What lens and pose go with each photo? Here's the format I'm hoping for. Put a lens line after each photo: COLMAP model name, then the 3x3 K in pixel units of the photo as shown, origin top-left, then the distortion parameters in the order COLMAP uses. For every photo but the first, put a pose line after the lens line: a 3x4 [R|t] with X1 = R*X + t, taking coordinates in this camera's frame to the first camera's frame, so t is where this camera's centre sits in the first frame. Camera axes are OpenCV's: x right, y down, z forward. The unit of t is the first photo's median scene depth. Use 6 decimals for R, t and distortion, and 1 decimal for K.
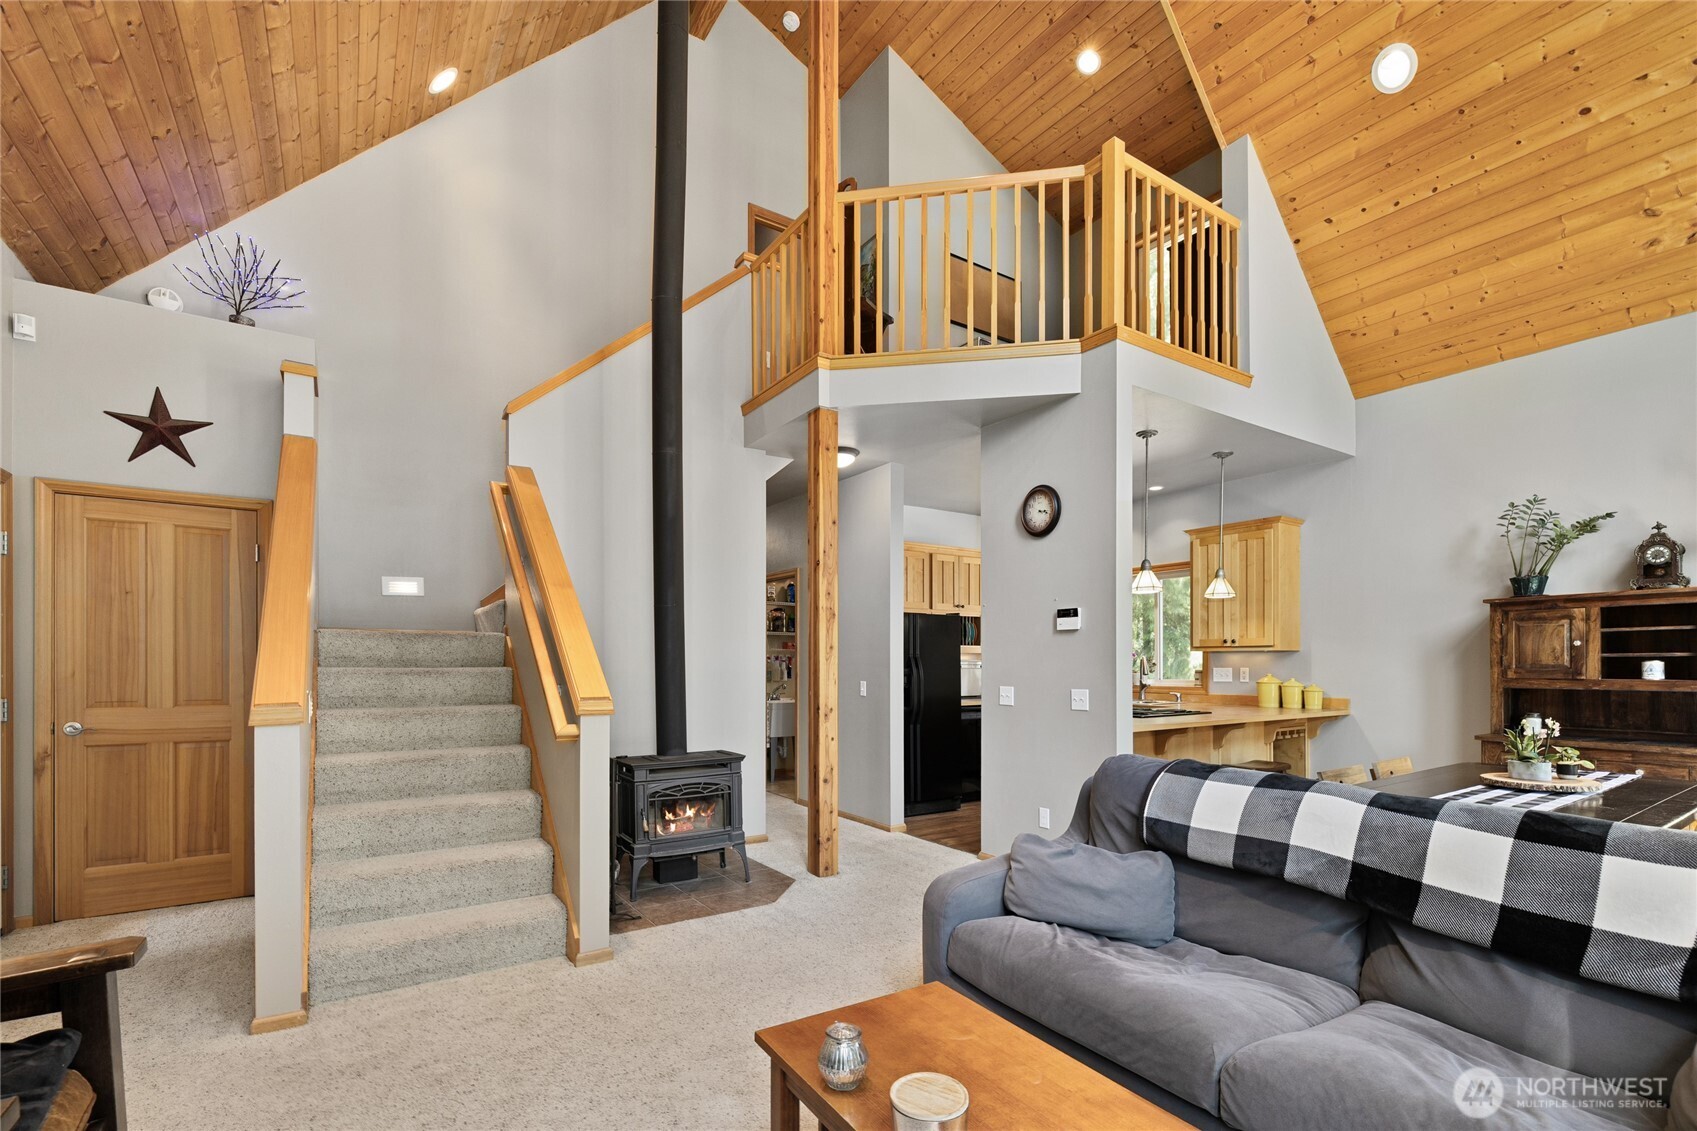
lens RADIAL K [[878.2, 0, 812.6], [0, 878.2, 657.9], [0, 0, 1]] dist [0.000825, 0.000840]
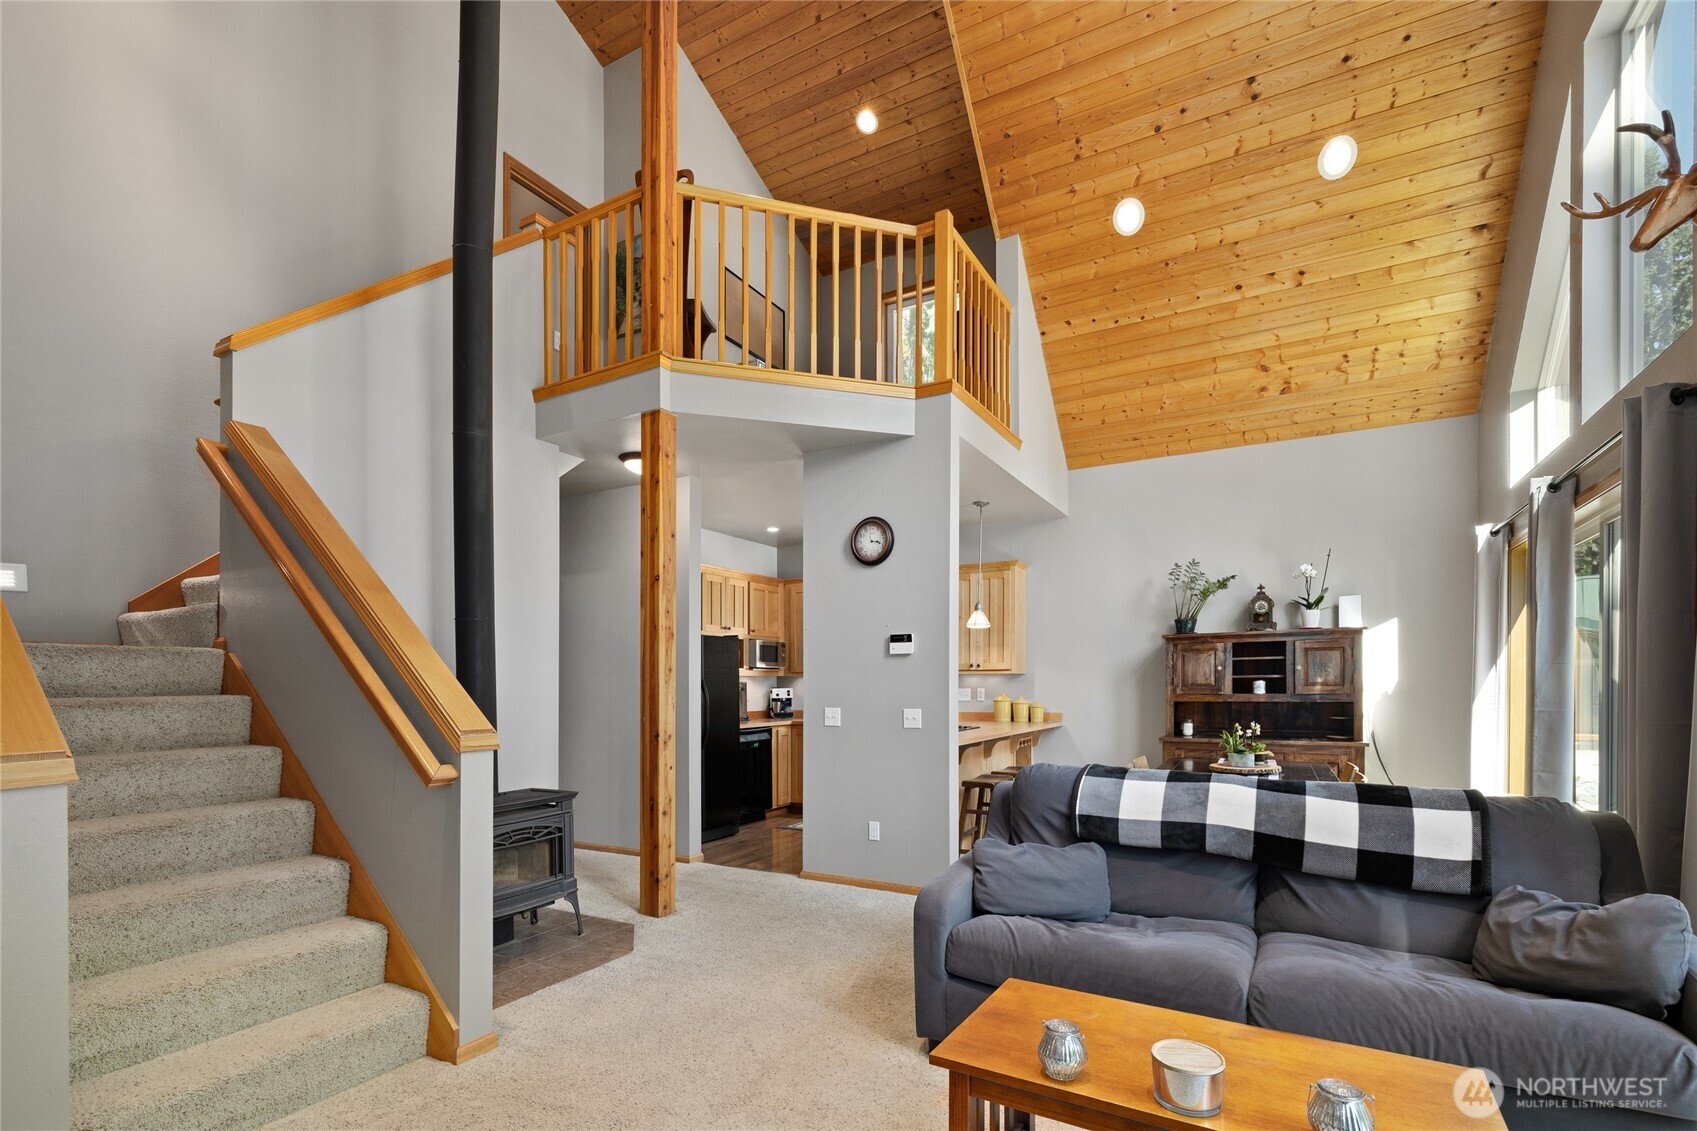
lens RADIAL K [[878.2, 0, 930.1], [0, 878.2, 687.7], [0, 0, 1]] dist [0.000825, 0.000840]
pose [[0.846946, -0.008114, 0.531617, -0.253182], [0.004041, 0.999953, 0.008825, 0.000086], [-0.531663, -0.005327, 0.846939, 0.067674]]
